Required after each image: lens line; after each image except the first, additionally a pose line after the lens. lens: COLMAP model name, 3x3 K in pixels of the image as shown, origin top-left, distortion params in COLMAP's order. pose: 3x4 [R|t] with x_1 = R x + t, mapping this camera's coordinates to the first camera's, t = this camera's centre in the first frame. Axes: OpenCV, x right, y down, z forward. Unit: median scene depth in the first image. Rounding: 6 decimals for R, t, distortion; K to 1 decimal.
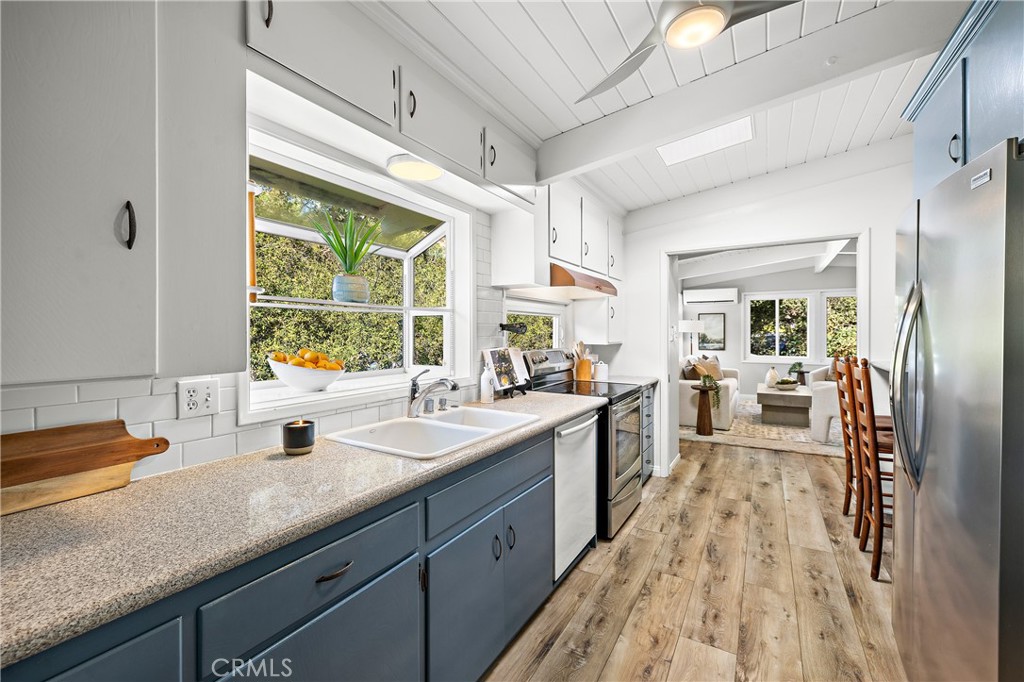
lens RADIAL K [[438.5, 0, 508.7], [0, 438.5, 339.9], [0, 0, 1]] dist [0.003311, 0.000119]
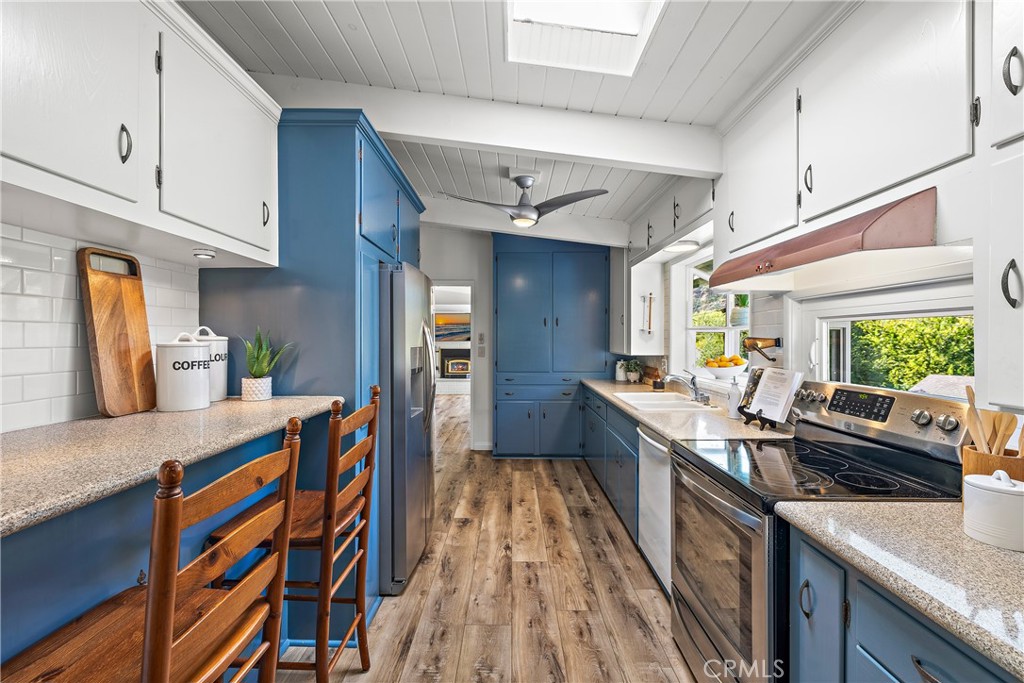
lens RADIAL K [[438.5, 0, 508.7], [0, 438.5, 340.4], [0, 0, 1]] dist [0.003311, 0.000119]
pose [[-0.865958, -0.000105, -0.500117, 1.089804], [-0.012383, 0.999698, 0.021232, -0.061112], [0.499964, 0.024579, -0.865697, 1.937476]]
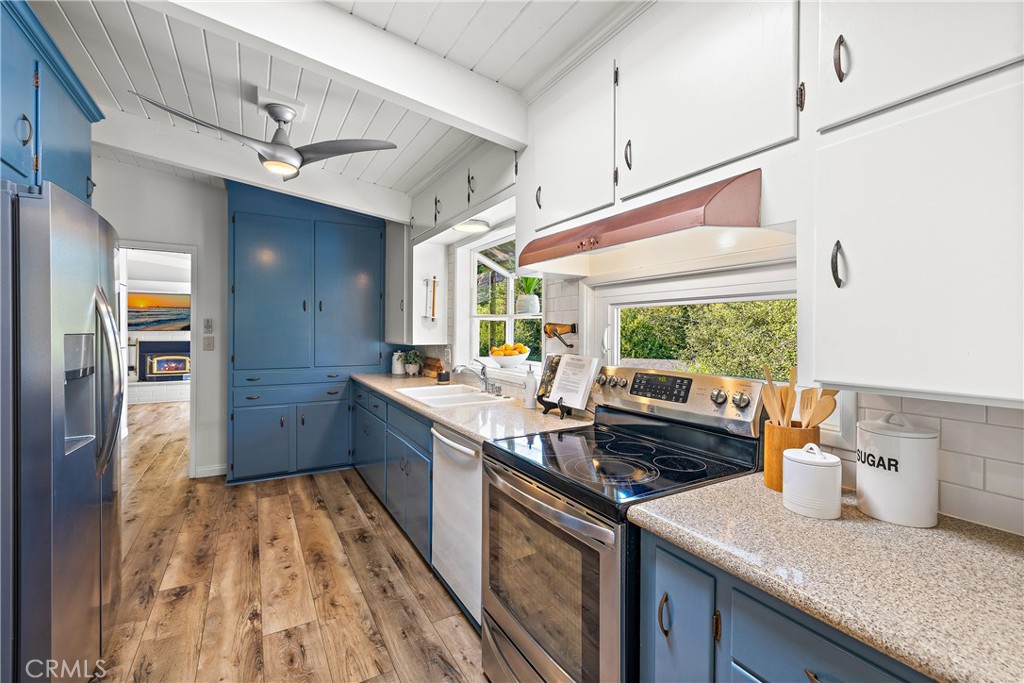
lens RADIAL K [[447.6, 0, 514.9], [0, 447.6, 332.9], [0, 0, 1]] dist [0.003022, 0.000224]
pose [[-0.484595, -0.000800, -0.874739, 1.001284], [-0.024168, 0.999630, 0.012475, -0.041247], [0.874405, 0.027186, -0.484435, 1.740316]]
